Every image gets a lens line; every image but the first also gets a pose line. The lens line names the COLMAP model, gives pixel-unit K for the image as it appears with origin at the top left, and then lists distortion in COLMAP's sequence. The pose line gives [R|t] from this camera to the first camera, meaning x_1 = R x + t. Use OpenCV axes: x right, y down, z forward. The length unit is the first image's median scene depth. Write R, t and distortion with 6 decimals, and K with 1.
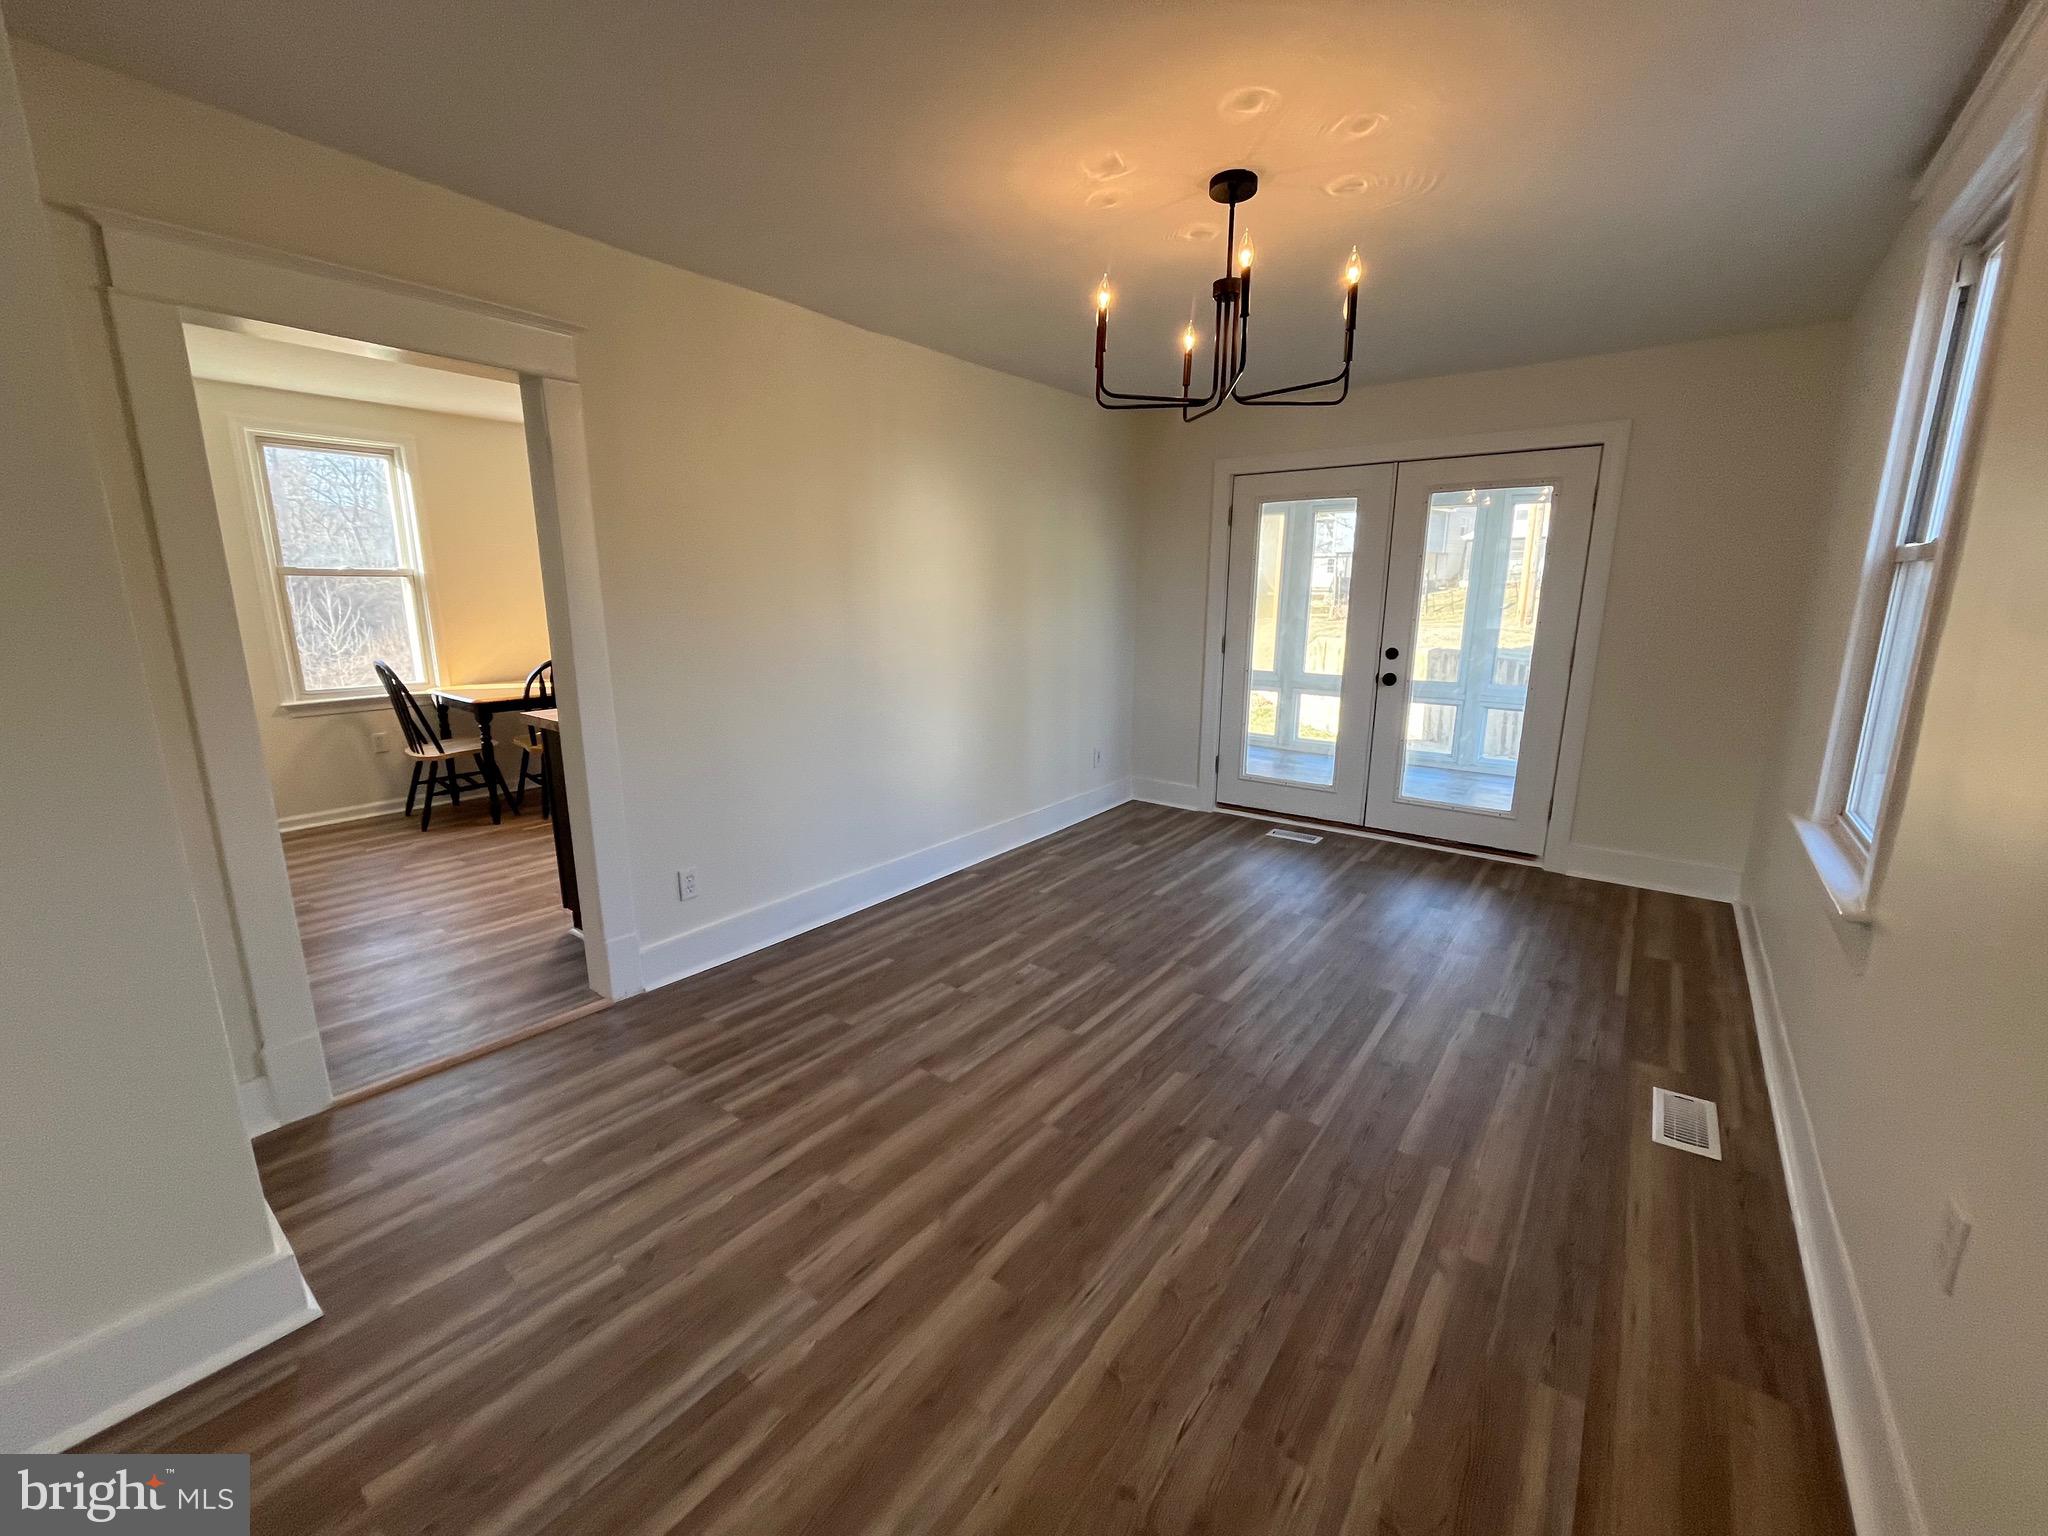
lens RADIAL K [[833.0, 0, 1024.0], [0, 833.0, 768.0], [0, 0, 1]] dist [0.001057, 0.000046]
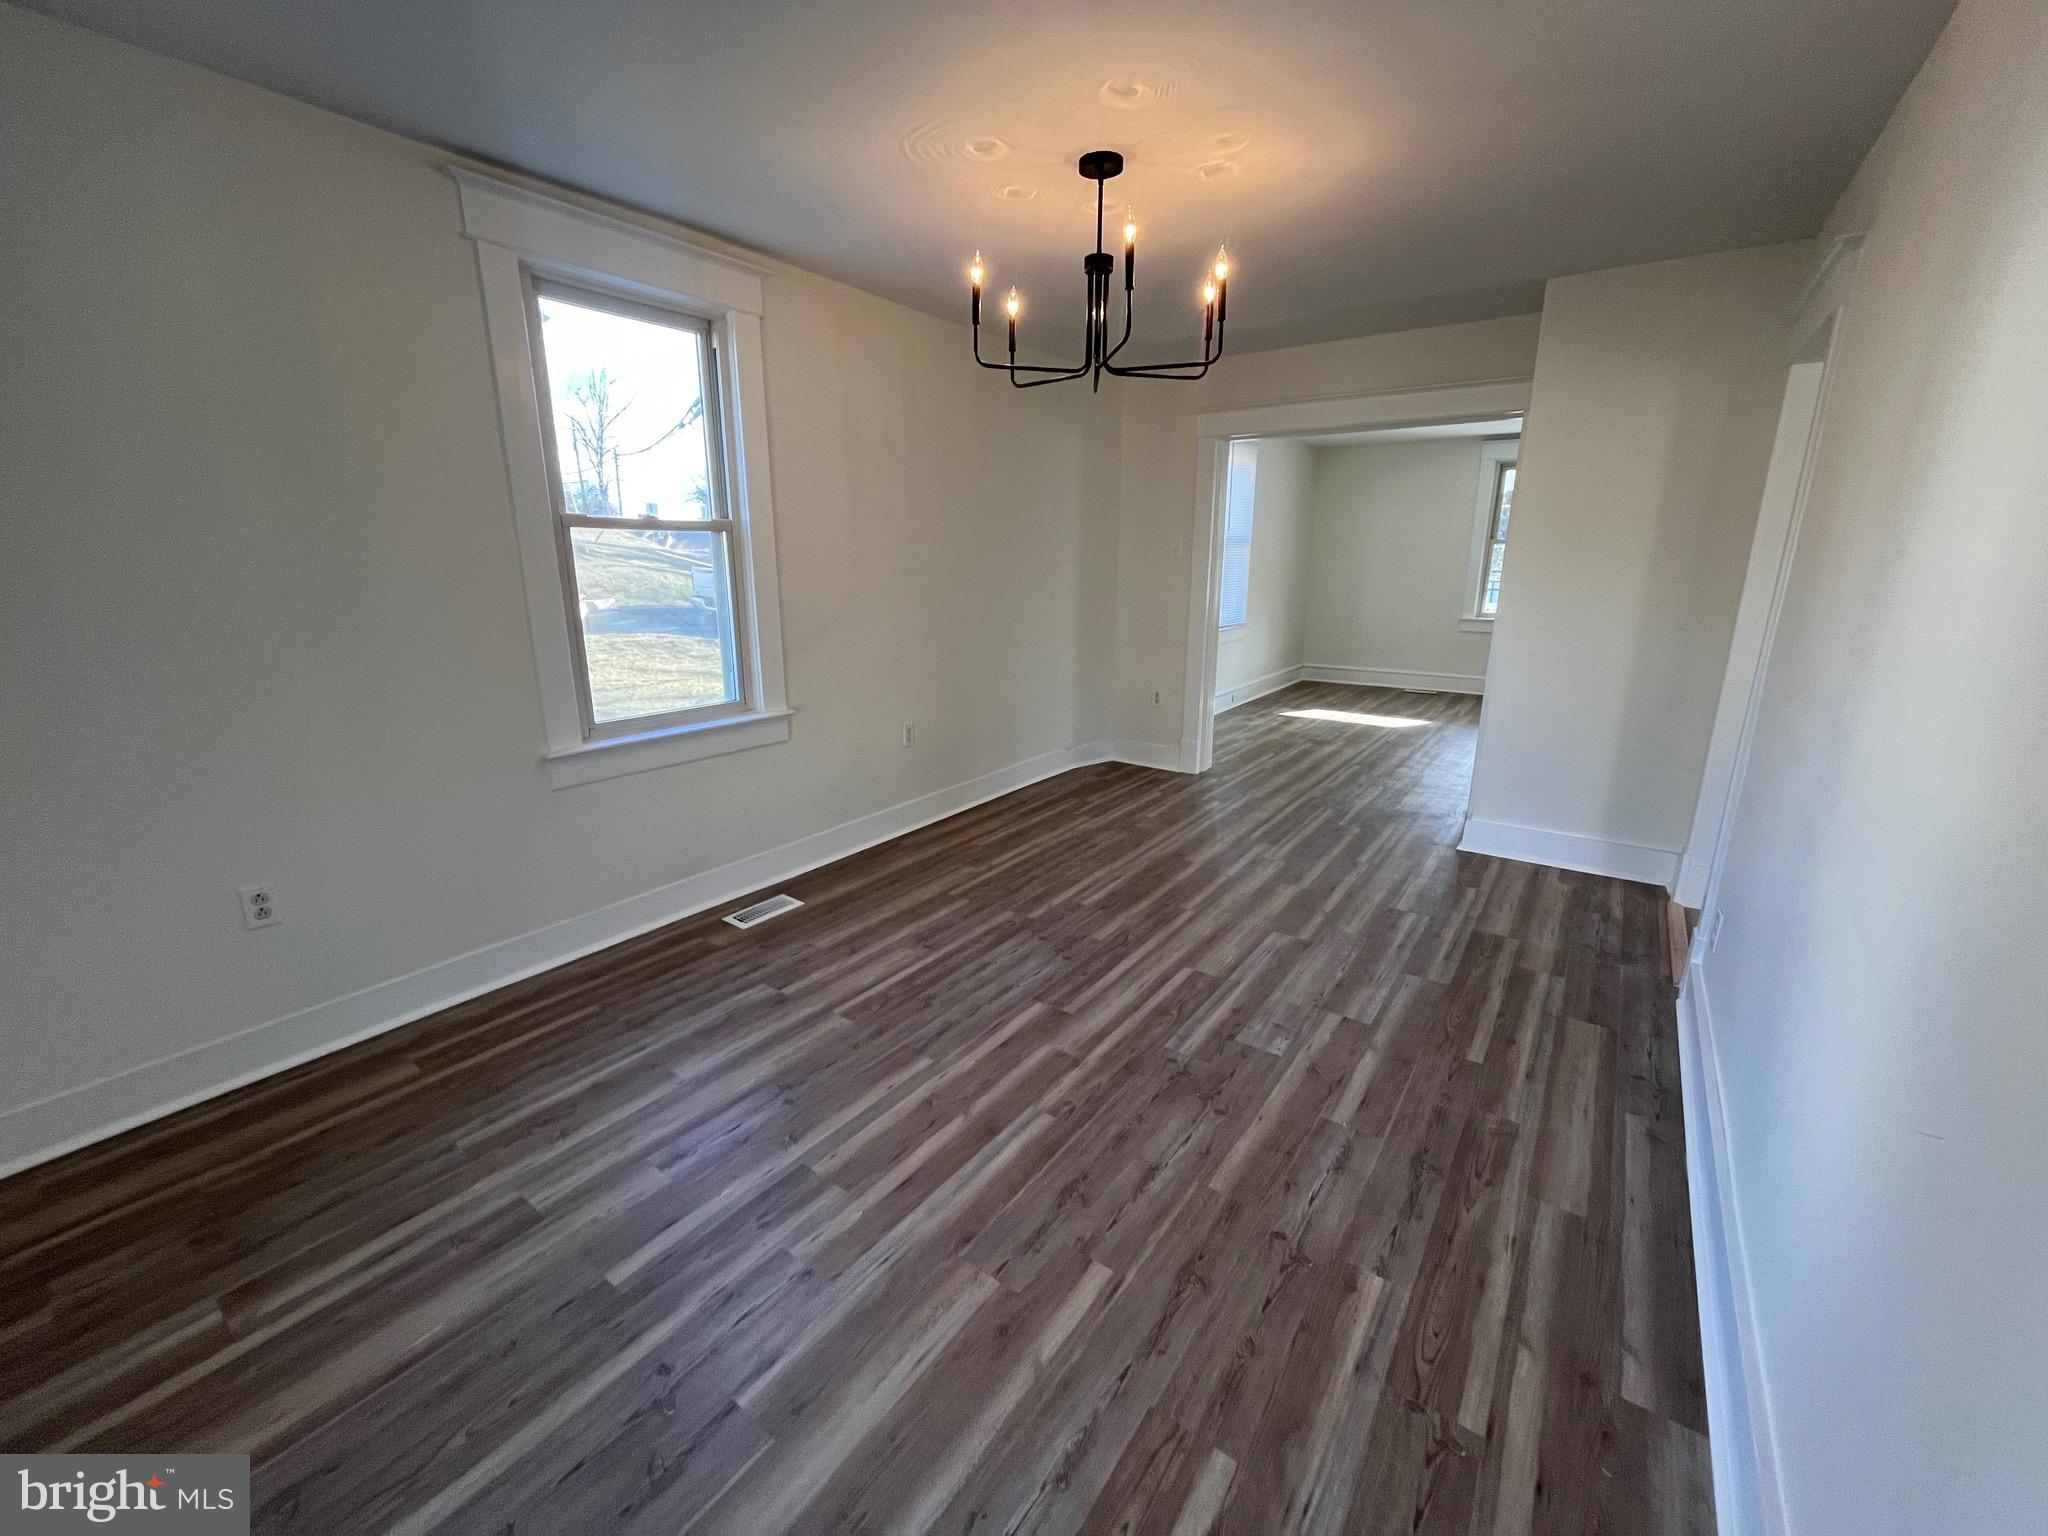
lens RADIAL K [[833.0, 0, 1024.0], [0, 833.0, 768.0], [0, 0, 1]] dist [0.001057, 0.000046]
pose [[-0.999562, 0.002473, -0.029486, 0.308331], [-0.010902, 0.895614, 0.444698, -0.388522], [0.027508, 0.444825, -0.895195, 1.844938]]
